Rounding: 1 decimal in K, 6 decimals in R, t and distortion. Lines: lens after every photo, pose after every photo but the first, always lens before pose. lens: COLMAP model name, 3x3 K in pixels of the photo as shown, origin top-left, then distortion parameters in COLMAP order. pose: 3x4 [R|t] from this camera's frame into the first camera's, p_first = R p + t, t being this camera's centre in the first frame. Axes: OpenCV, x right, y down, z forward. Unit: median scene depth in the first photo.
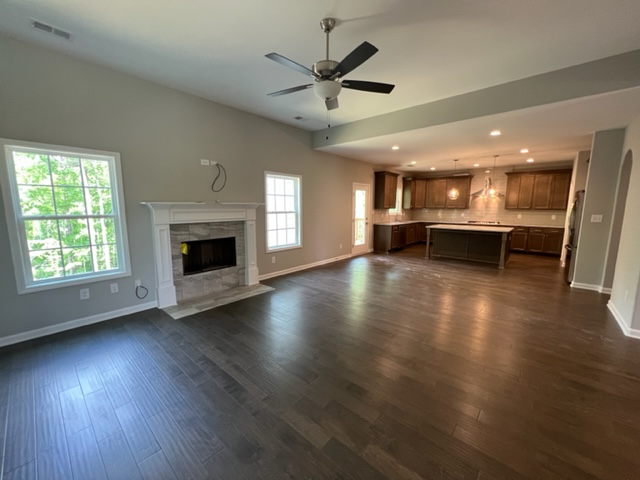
lens RADIAL K [[256.9, 0, 318.7], [0, 256.9, 242.2], [0, 0, 1]] dist [0.000712, -0.000053]
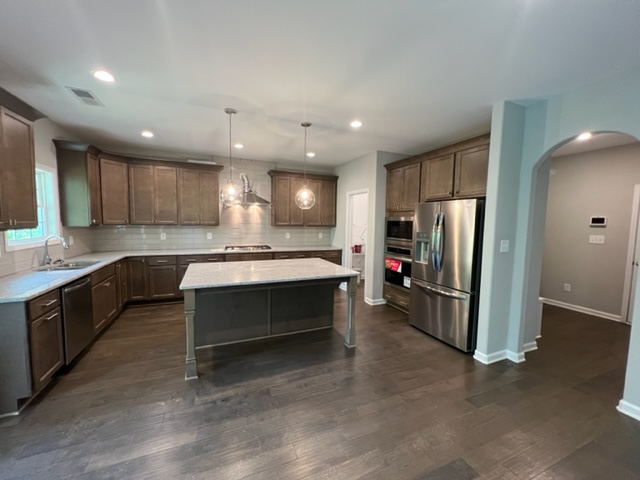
lens RADIAL K [[256.9, 0, 317.4], [0, 256.9, 240.9], [0, 0, 1]] dist [0.000712, -0.000053]
pose [[0.442003, -0.070223, 0.894260, 0.168470], [0.110322, 0.993618, 0.023497, -0.085362], [-0.890203, 0.088271, 0.446930, 0.555808]]
